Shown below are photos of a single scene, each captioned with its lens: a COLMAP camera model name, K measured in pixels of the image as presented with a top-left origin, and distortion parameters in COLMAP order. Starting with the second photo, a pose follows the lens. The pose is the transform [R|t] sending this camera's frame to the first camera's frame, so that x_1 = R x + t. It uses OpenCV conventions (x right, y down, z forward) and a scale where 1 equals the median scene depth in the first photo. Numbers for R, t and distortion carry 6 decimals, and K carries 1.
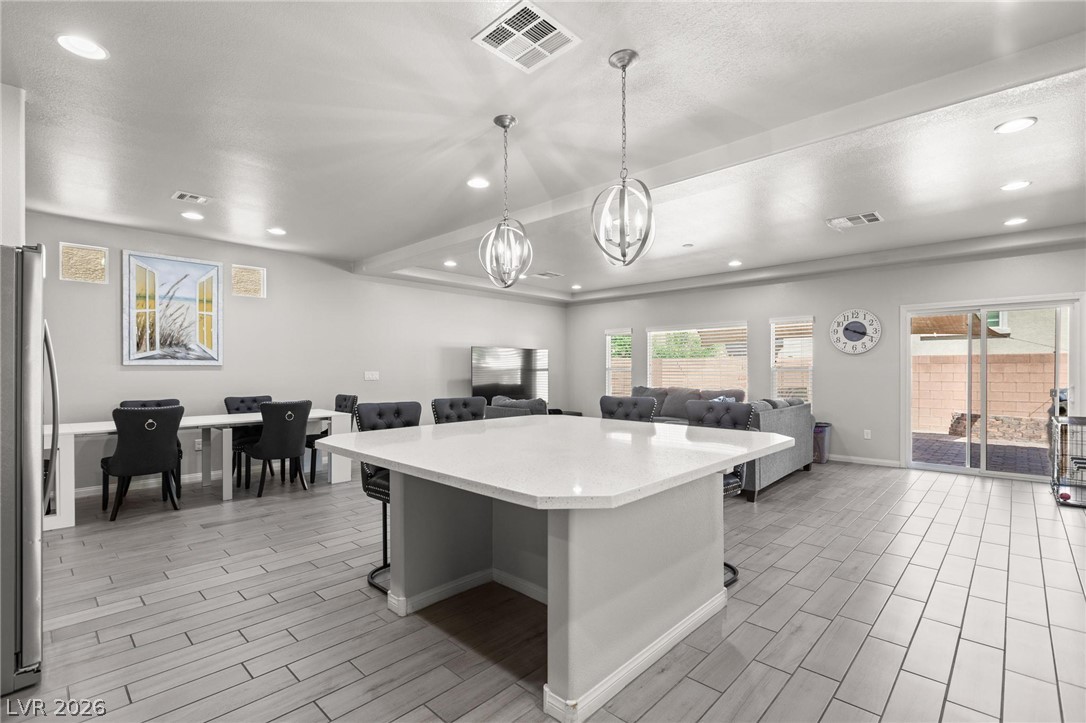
lens RADIAL K [[501.6, 0, 539.5], [0, 501.6, 371.2], [0, 0, 1]] dist [-0.002163, -0.000267]
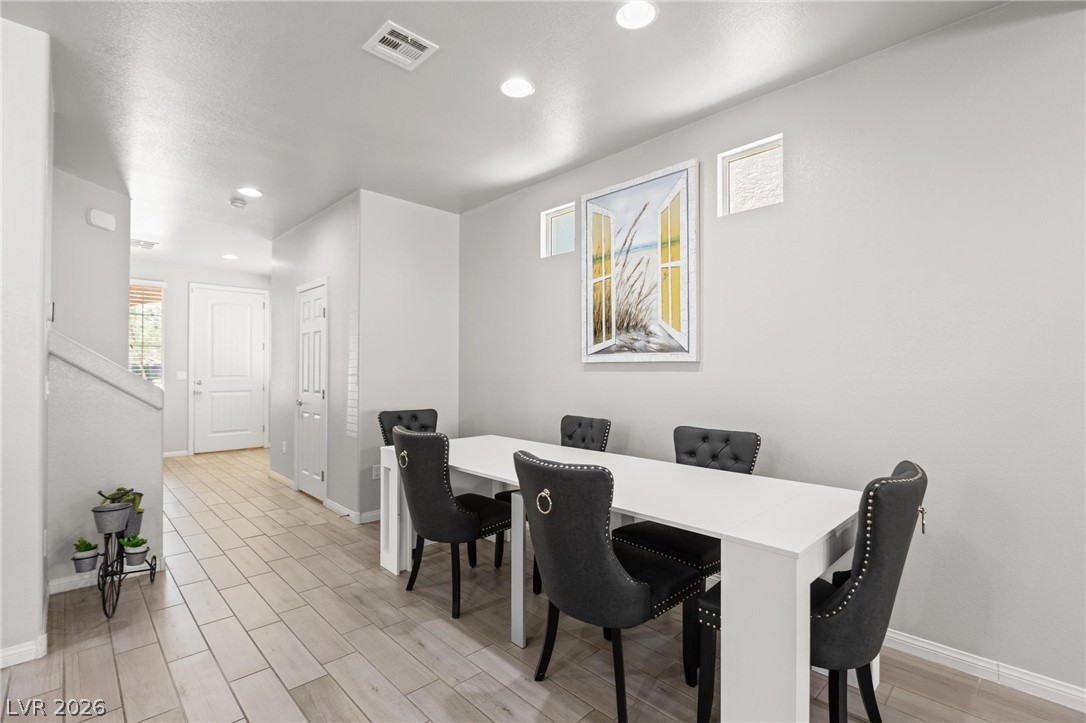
lens RADIAL K [[501.6, 0, 542.6], [0, 501.6, 366.9], [0, 0, 1]] dist [-0.002163, -0.000267]
pose [[-0.036845, -0.003674, -0.999314, -0.124248], [-0.005962, 0.999976, -0.003456, -0.003409], [0.999303, 0.005830, -0.036866, 0.888250]]
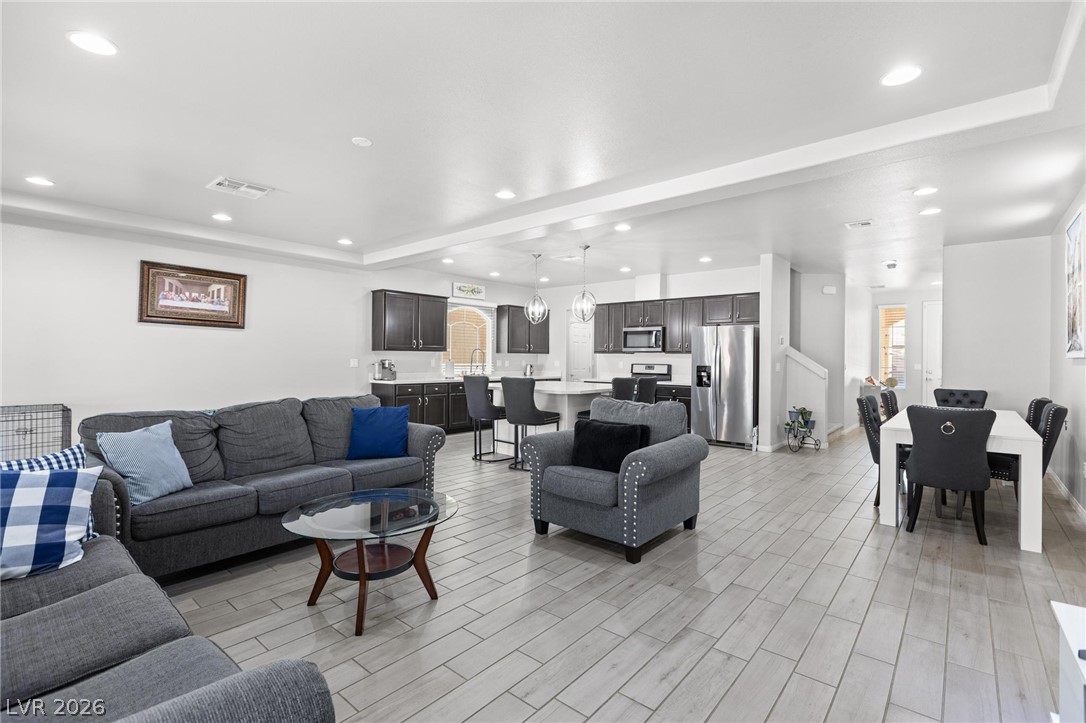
lens RADIAL K [[501.6, 0, 550.6], [0, 501.6, 358.2], [0, 0, 1]] dist [-0.002163, -0.000267]
pose [[-0.998193, -0.008517, -0.059475, 0.105038], [-0.008805, 0.999951, 0.004574, -0.008202], [0.059434, 0.005089, -0.998219, 1.690434]]
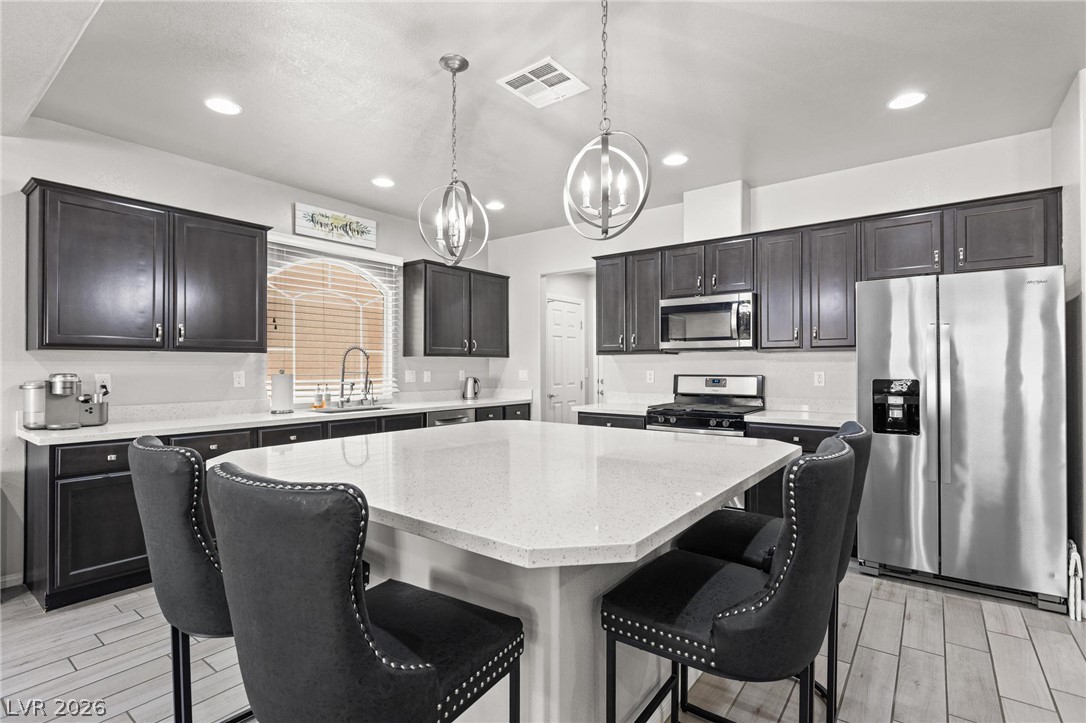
lens RADIAL K [[501.6, 0, 548.0], [0, 501.6, 360.4], [0, 0, 1]] dist [-0.002163, -0.000267]
pose [[-0.993871, 0.002059, -0.110527, 0.034471], [0.002834, 0.999973, -0.006849, -0.002493], [0.110510, -0.007120, -0.993850, 0.853972]]
